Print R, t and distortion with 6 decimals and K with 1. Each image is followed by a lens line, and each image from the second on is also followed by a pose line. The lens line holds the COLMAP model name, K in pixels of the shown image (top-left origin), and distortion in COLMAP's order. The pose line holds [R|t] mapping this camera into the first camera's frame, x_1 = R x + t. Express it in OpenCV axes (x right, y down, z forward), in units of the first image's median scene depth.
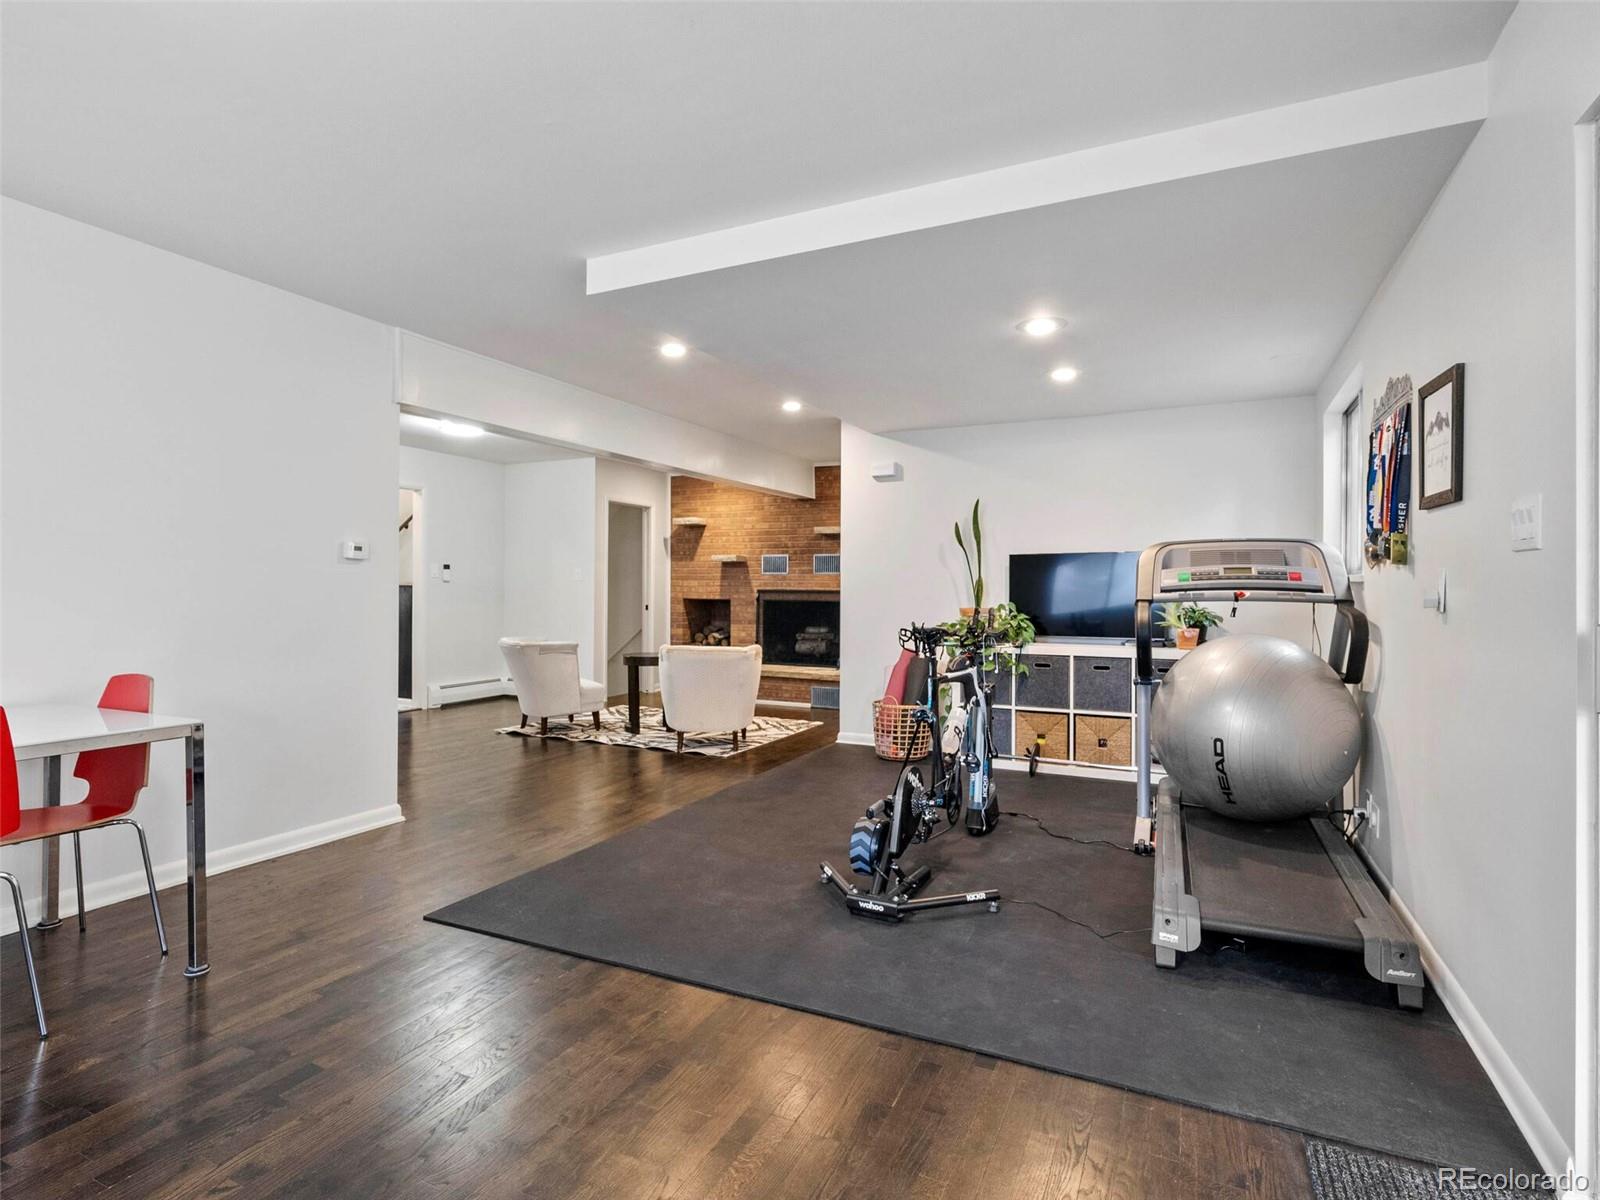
lens RADIAL K [[818.1, 0, 799.6], [0, 818.1, 597.1], [0, 0, 1]] dist [-0.000160, 0.000000]
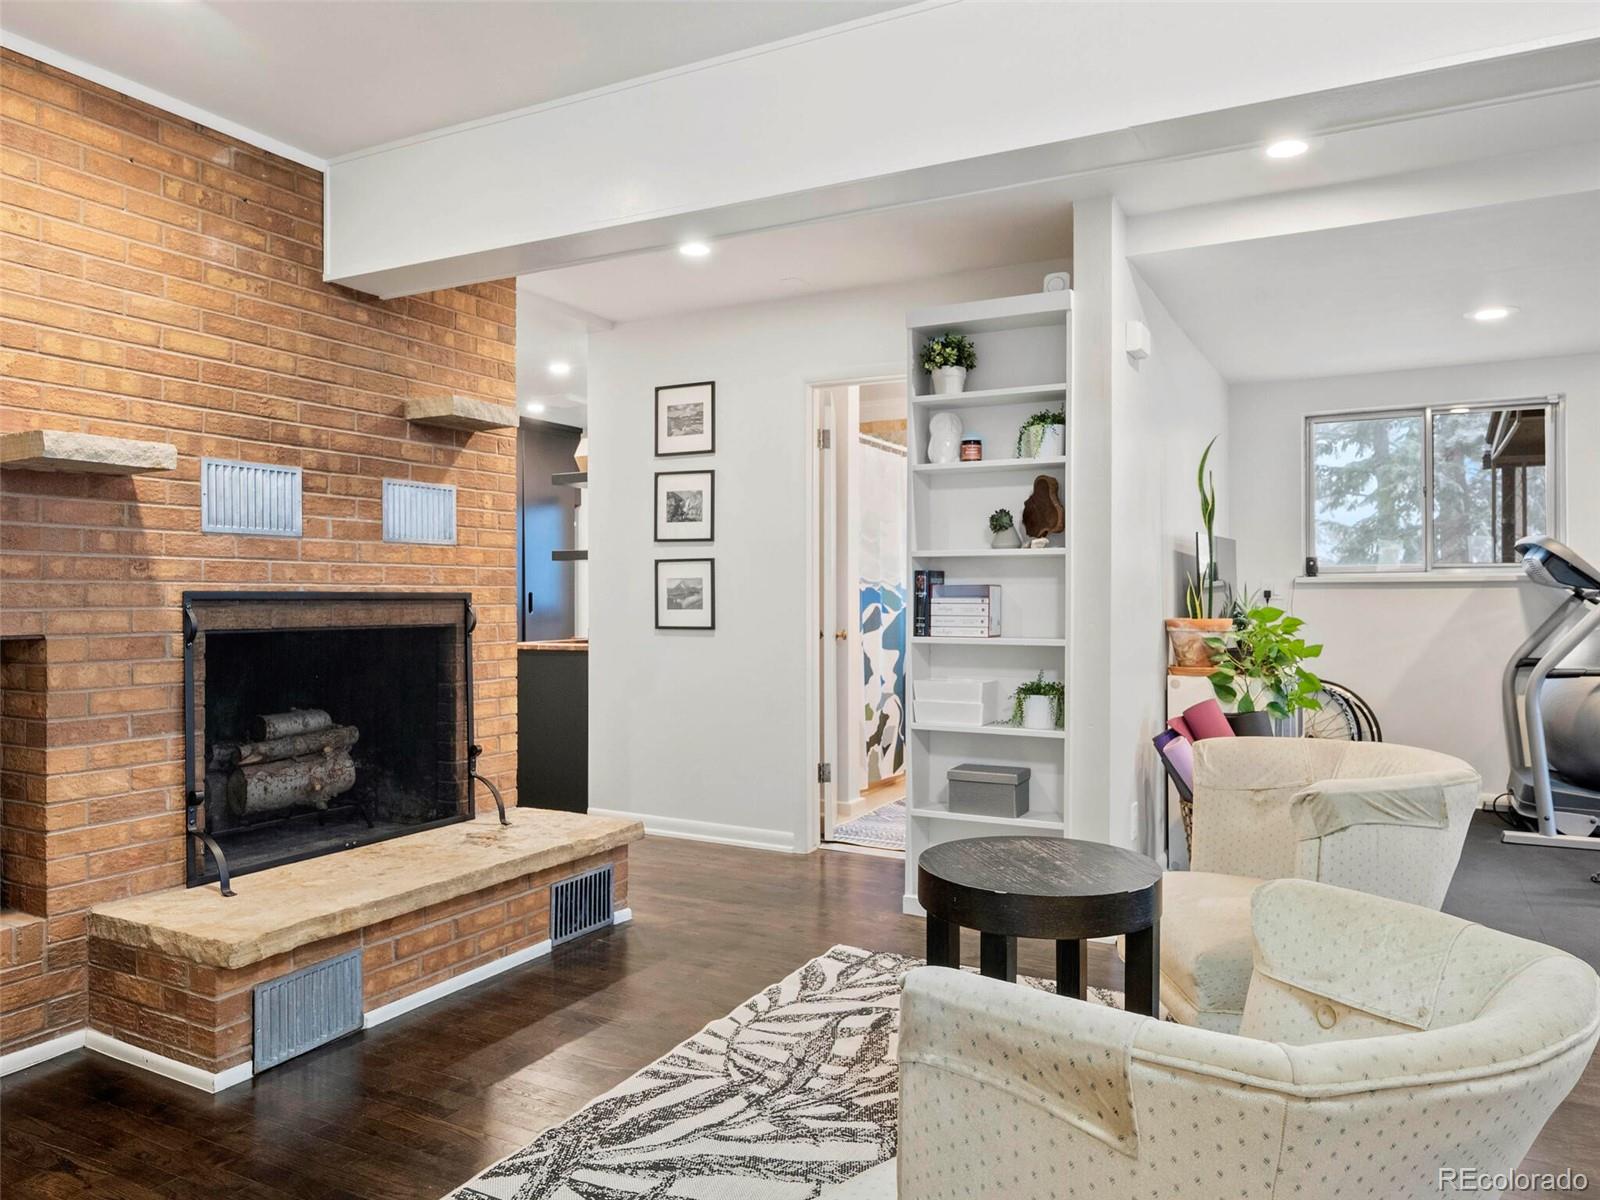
lens RADIAL K [[1090.0, 0, 799.4], [0, 1090.0, 593.8], [0, 0, 1]] dist [0.000871, -0.000207]
pose [[0.051681, -0.007796, 0.998633, -0.377112], [0.009898, 0.999924, 0.007294, -0.009171], [-0.998615, 0.009508, 0.051754, 0.791745]]
